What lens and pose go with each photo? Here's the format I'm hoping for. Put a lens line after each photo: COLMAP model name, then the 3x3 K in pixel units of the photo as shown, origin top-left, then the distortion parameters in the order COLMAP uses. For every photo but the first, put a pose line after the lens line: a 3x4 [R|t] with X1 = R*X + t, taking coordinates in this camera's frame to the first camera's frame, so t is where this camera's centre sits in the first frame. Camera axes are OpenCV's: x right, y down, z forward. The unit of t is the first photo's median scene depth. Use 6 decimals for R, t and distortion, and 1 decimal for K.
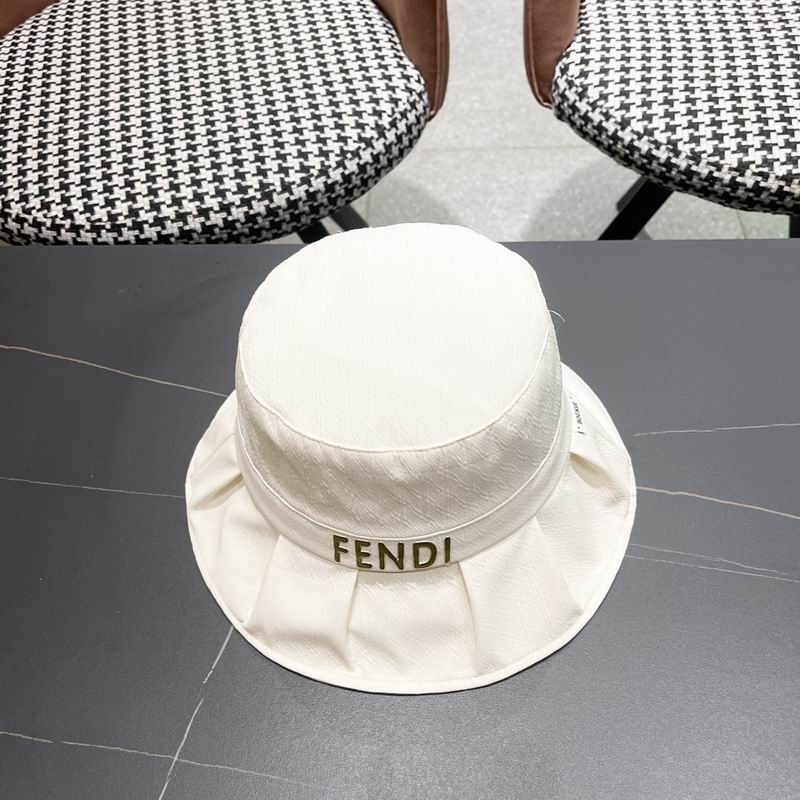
lens RADIAL K [[821.1, 0, 398.9], [0, 821.1, 399.4], [0, 0, 1]] dist [0.017507, 0.000000]
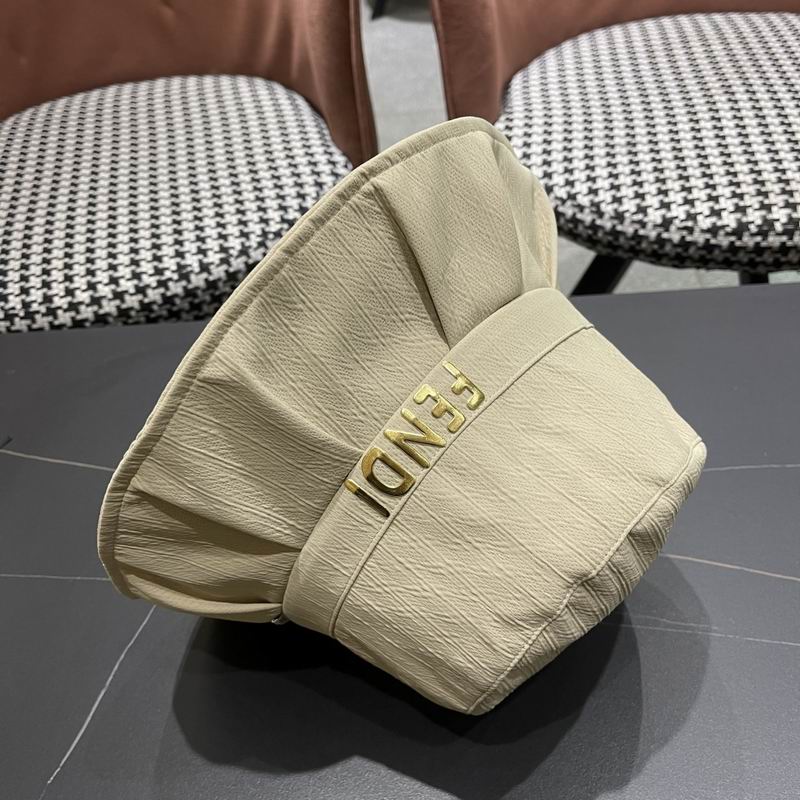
lens RADIAL K [[821.1, 0, 401.2], [0, 821.1, 409.0], [0, 0, 1]] dist [0.017507, 0.000000]
pose [[0.998670, -0.046338, -0.022614, 0.111049], [0.042334, 0.987252, -0.153430, 0.068604], [0.029435, 0.152268, 0.987901, 0.061282]]
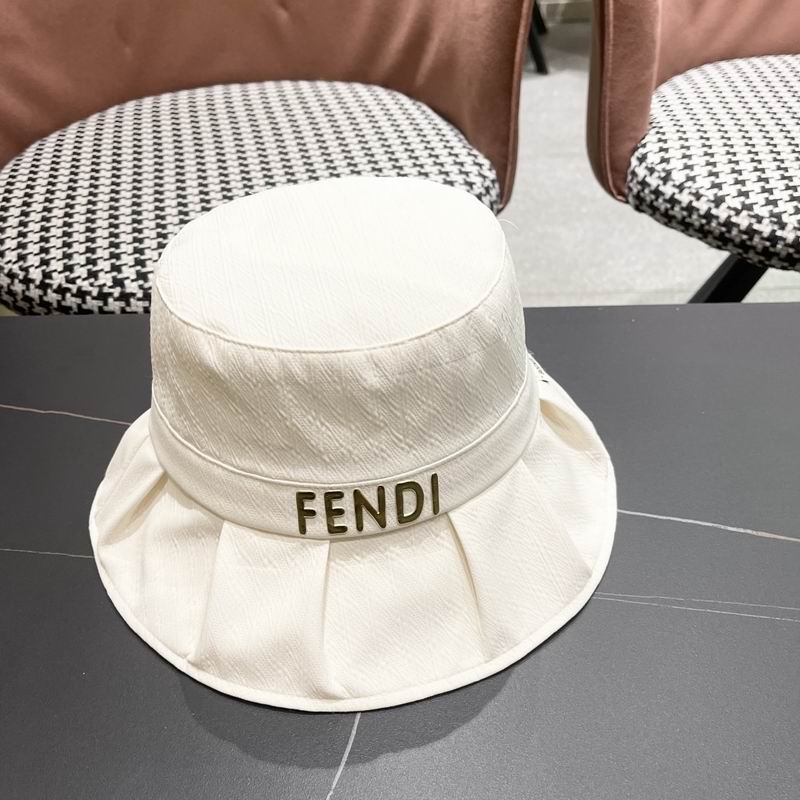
lens RADIAL K [[821.1, 0, 399.9], [0, 821.1, 407.1], [0, 0, 1]] dist [0.017507, 0.000000]
pose [[0.999342, -0.000312, 0.036256, -0.127446], [0.008820, 0.972017, -0.234743, 0.114925], [-0.035168, 0.234908, 0.971381, 0.155683]]
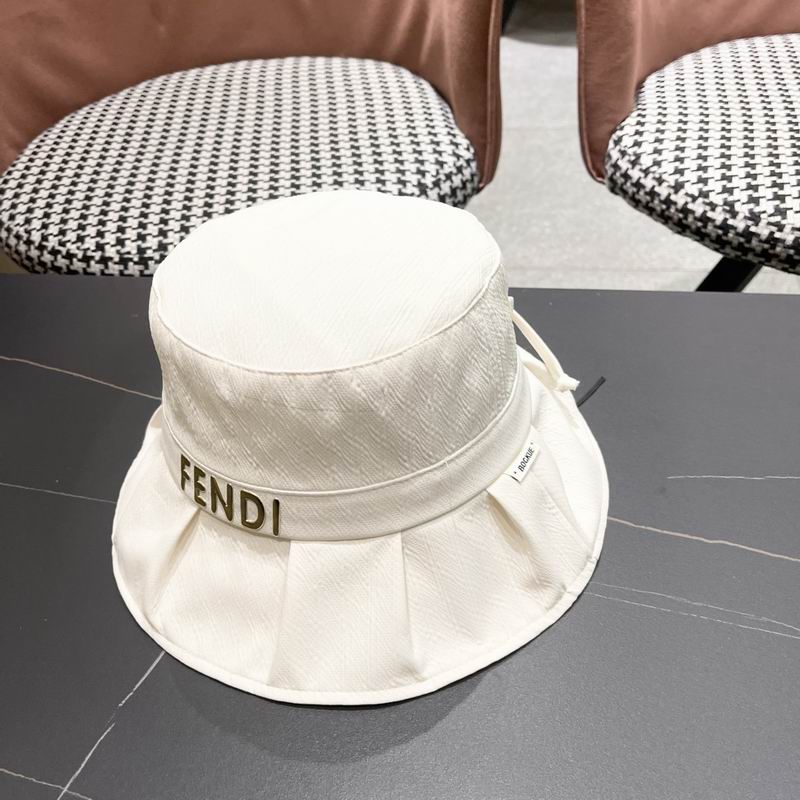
lens RADIAL K [[821.1, 0, 400.3], [0, 821.1, 403.0], [0, 0, 1]] dist [0.017507, 0.000000]
pose [[0.992438, 0.062632, -0.105562, 0.074167], [-0.081994, 0.978269, -0.190437, 0.117251], [0.091341, 0.197652, 0.976007, 0.097678]]
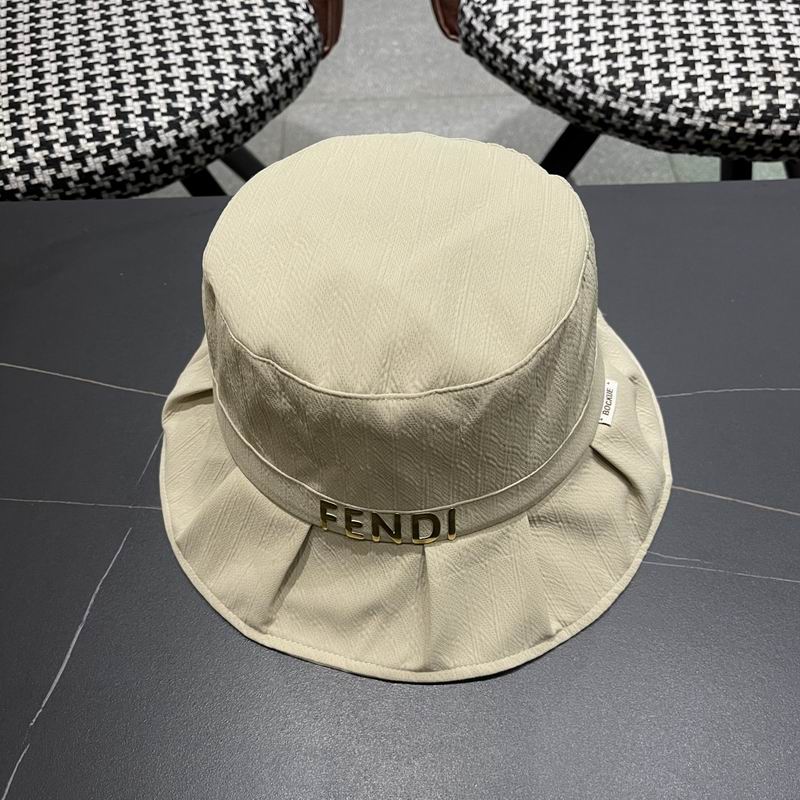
lens RADIAL K [[821.1, 0, 397.8], [0, 821.1, 408.1], [0, 0, 1]] dist [0.017507, 0.000000]
pose [[0.997951, -0.032831, 0.054926, 0.064480], [0.029921, 0.998146, 0.053001, -0.006426], [-0.056564, -0.051249, 0.997083, 0.103570]]
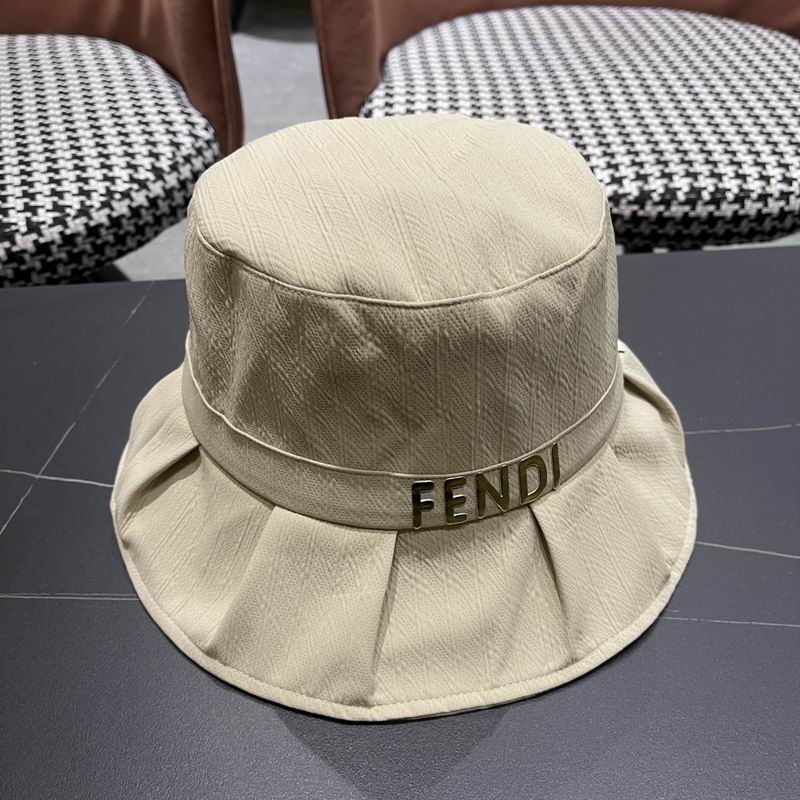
lens RADIAL K [[821.1, 0, 397.6], [0, 821.1, 414.7], [0, 0, 1]] dist [0.017507, 0.000000]
pose [[0.986855, -0.057915, 0.150874, 0.083332], [0.086357, 0.978095, -0.189399, 0.106678], [-0.136600, 0.199938, 0.970240, 0.196712]]
